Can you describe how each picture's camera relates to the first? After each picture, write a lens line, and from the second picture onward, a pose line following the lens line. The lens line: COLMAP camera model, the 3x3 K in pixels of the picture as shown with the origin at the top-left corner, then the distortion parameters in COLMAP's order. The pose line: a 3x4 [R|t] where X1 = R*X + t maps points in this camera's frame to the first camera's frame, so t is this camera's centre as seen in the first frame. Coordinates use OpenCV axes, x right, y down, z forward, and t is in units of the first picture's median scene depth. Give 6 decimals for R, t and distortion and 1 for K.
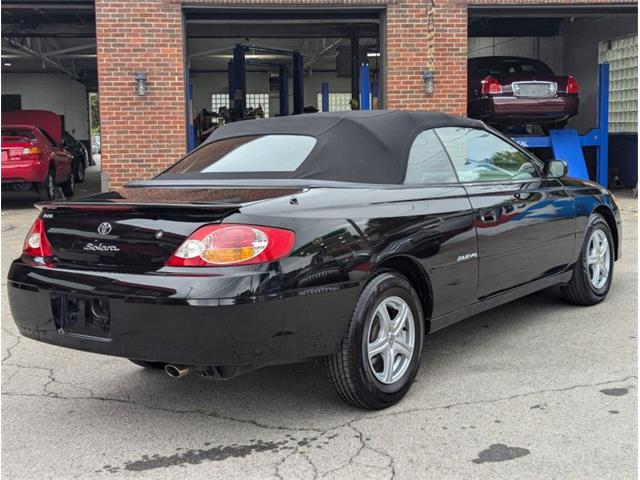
lens RADIAL K [[905.9, 0, 307.0], [0, 905.9, 206.7], [0, 0, 1]] dist [0.054348, 0.000000]
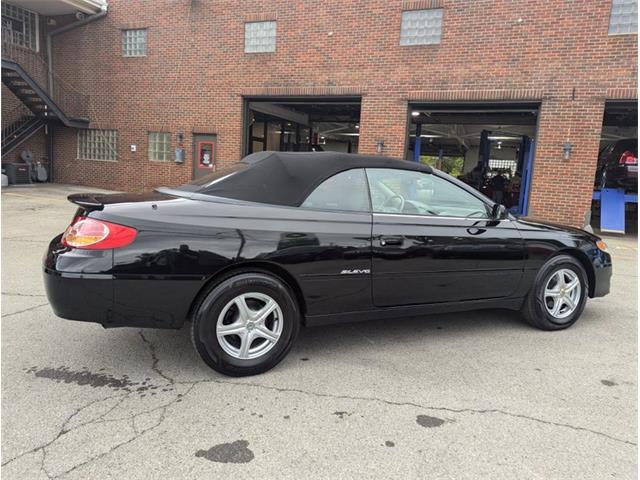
lens RADIAL K [[450.7, 0, 318.5], [0, 450.7, 225.3], [0, 0, 1]] dist [0.037018, -0.017650]
pose [[0.872765, 0.123813, -0.472177, 0.457995], [-0.112632, 0.992275, 0.052005, -0.037237], [0.474968, 0.007794, 0.879968, 0.485031]]
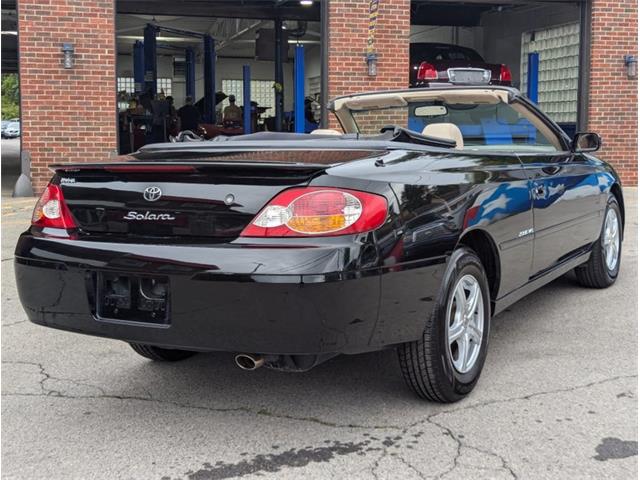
lens RADIAL K [[905.9, 0, 324.0], [0, 905.9, 203.0], [0, 0, 1]] dist [0.054348, 0.000000]
pose [[0.989469, 0.007799, 0.144532, -0.173806], [-0.008379, 0.999959, 0.003407, 0.026638], [-0.144500, -0.004583, 0.989494, 0.139836]]
